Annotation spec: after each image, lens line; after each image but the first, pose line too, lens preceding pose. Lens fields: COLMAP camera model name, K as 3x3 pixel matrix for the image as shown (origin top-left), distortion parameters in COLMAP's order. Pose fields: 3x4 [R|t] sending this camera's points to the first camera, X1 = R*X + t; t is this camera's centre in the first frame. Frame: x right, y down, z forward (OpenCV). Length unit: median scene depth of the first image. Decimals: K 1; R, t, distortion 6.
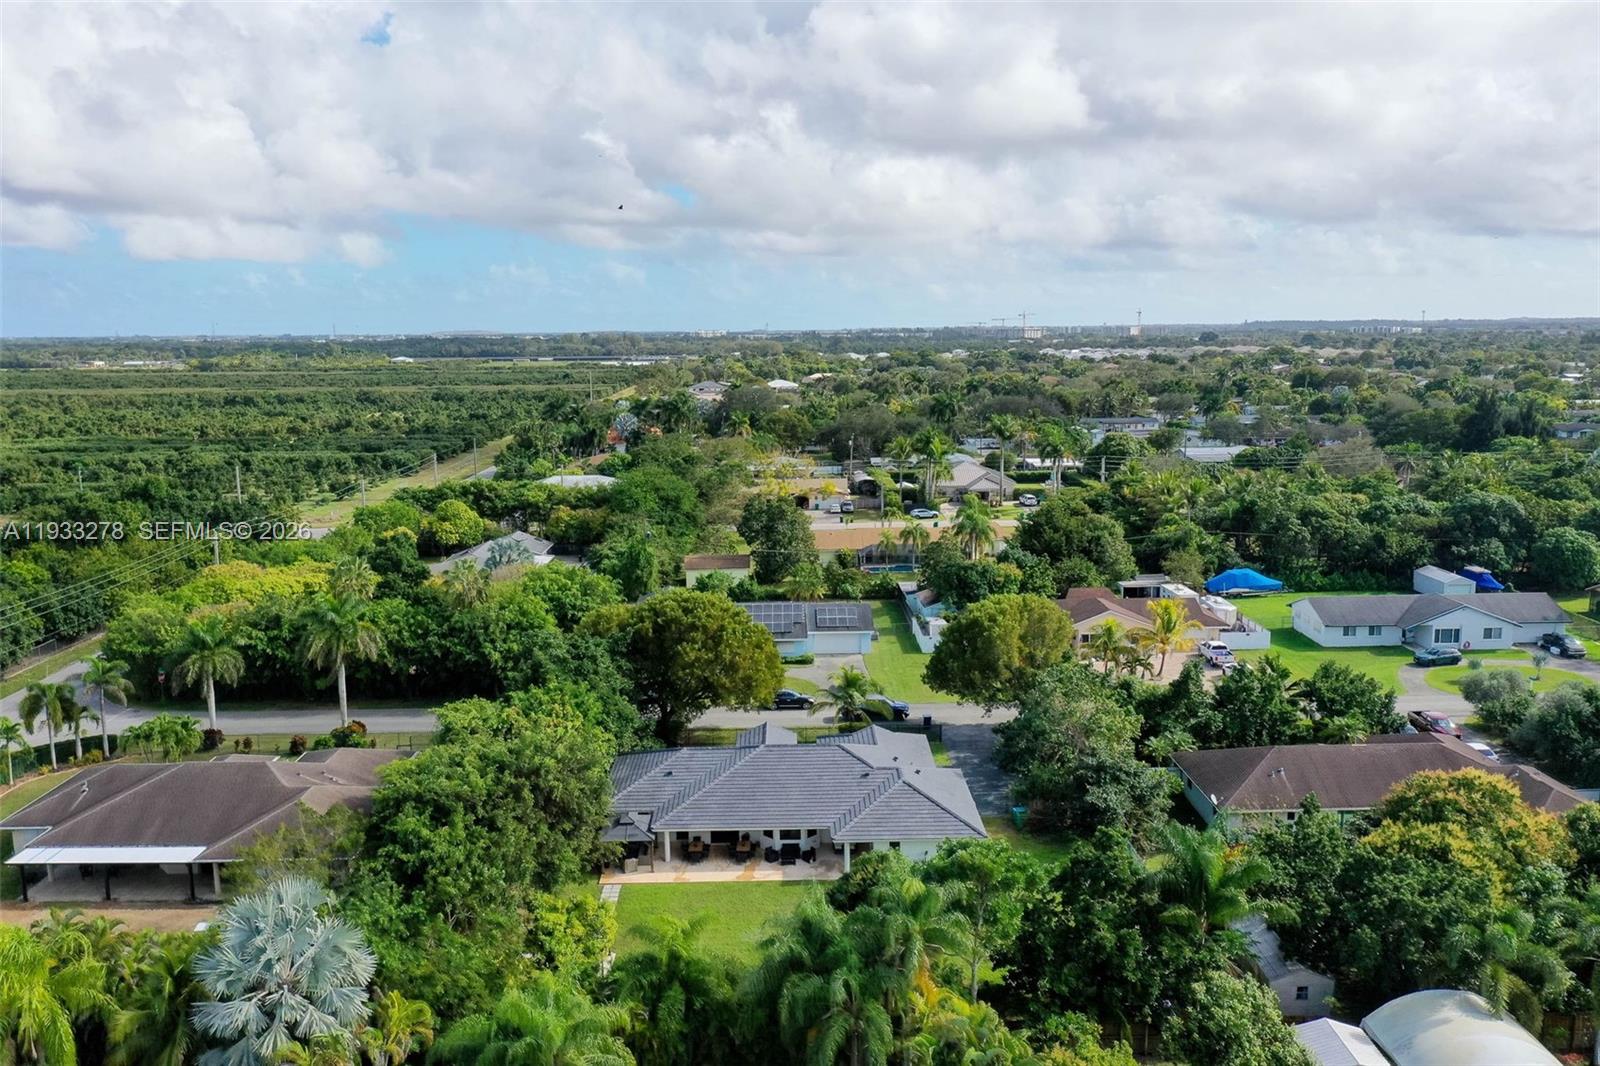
lens RADIAL K [[1250.2, 0, 801.0], [0, 1250.2, 522.6], [0, 0, 1]] dist [-0.001960, -0.006740]
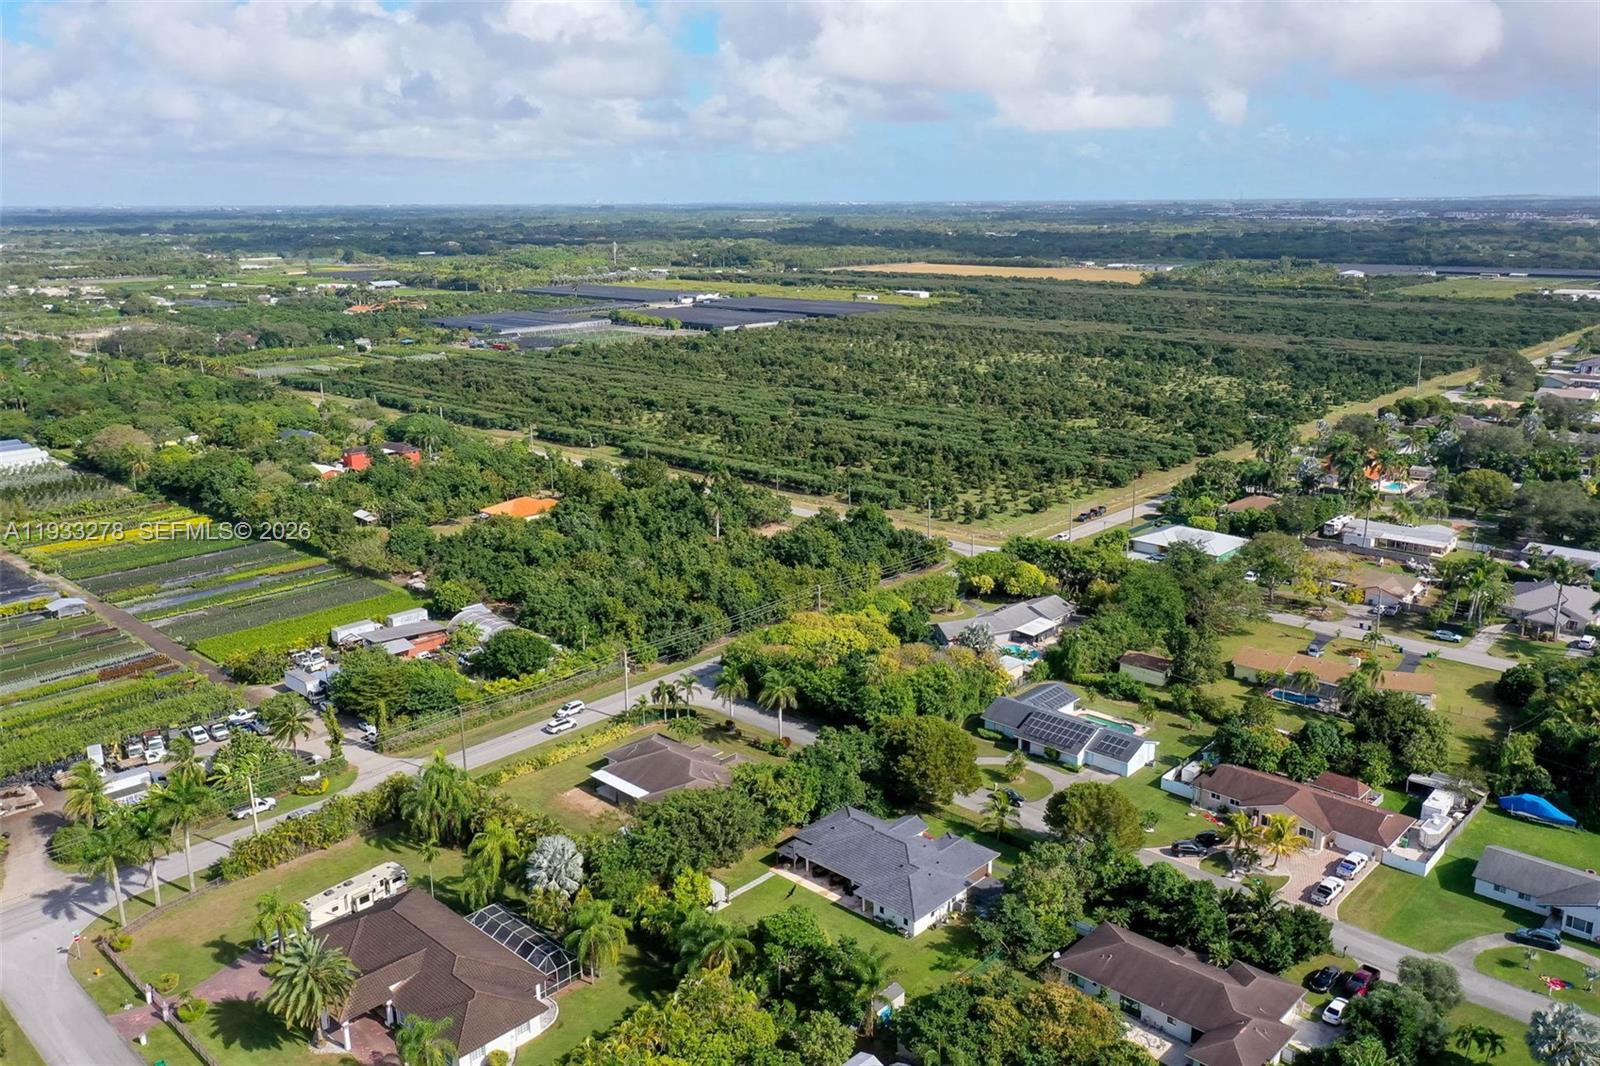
lens RADIAL K [[1250.2, 0, 801.0], [0, 1250.2, 522.6], [0, 0, 1]] dist [-0.001960, -0.006740]
pose [[0.717590, 0.171509, -0.675018, 0.659349], [-0.102649, 0.984665, 0.141061, -0.321874], [0.688860, -0.031934, 0.724191, -0.246897]]
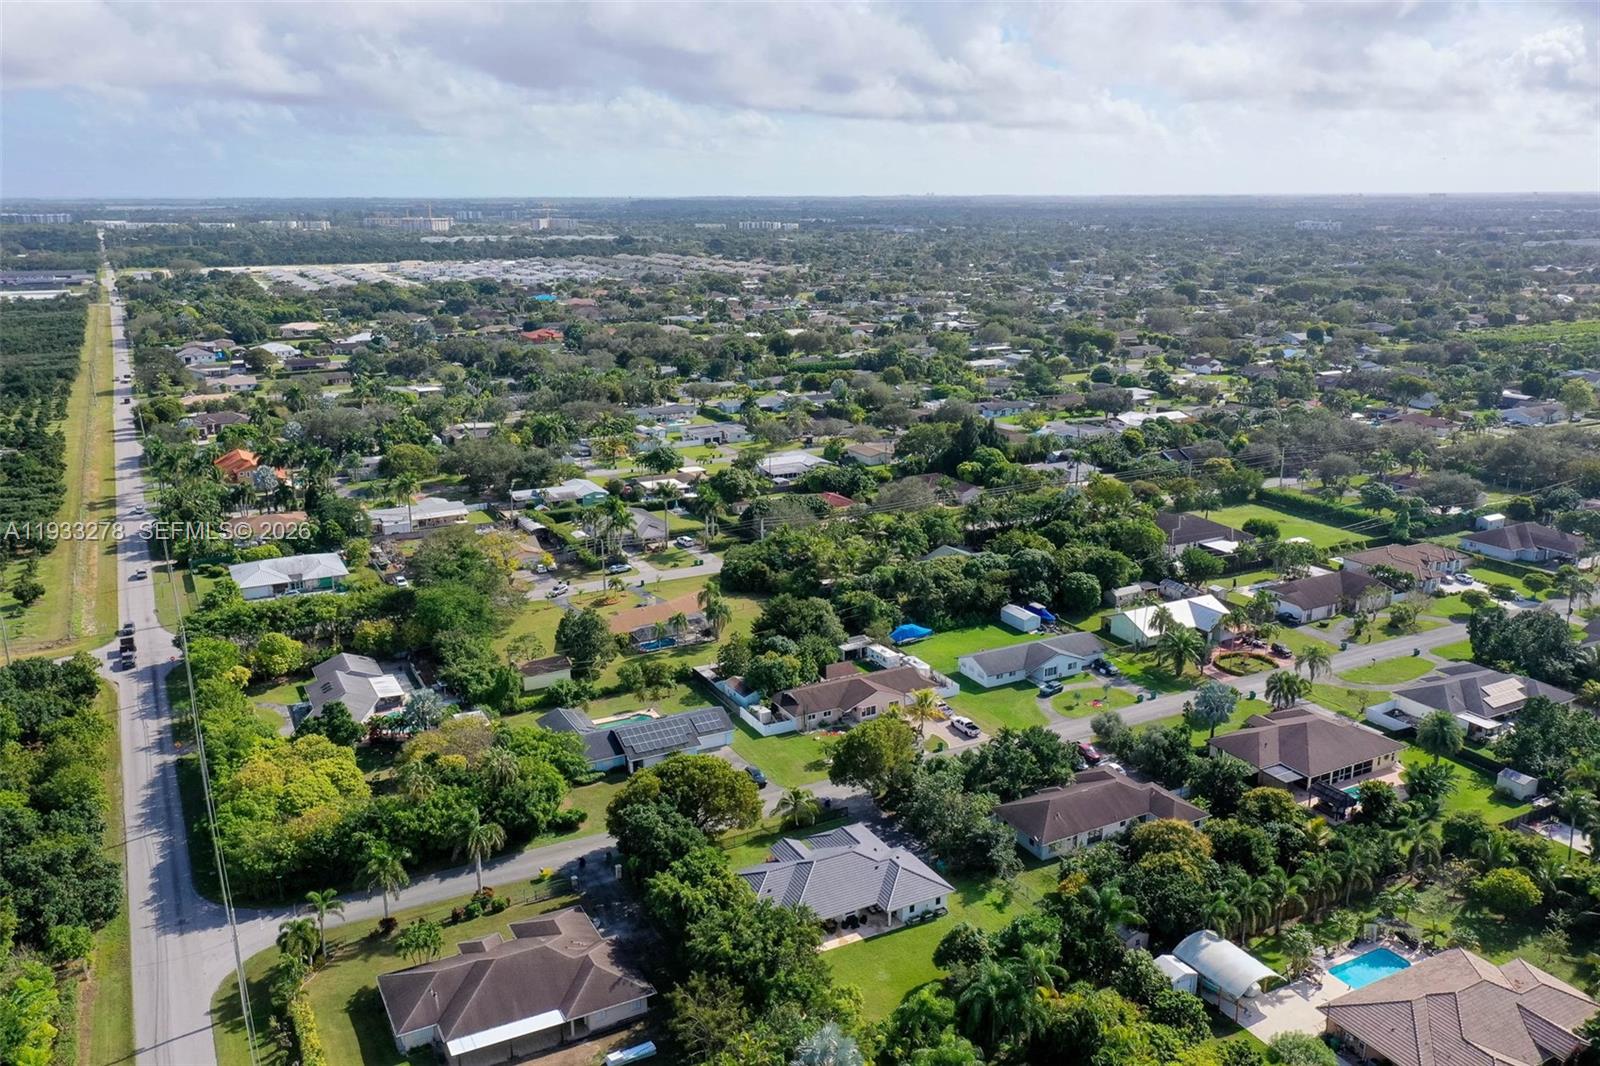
lens RADIAL K [[1250.2, 0, 801.0], [0, 1250.2, 522.6], [0, 0, 1]] dist [-0.001960, -0.006740]
pose [[0.888827, -0.106968, 0.445583, -0.479093], [0.061208, 0.991374, 0.115896, -0.304270], [-0.454137, -0.075738, 0.887707, -0.306816]]
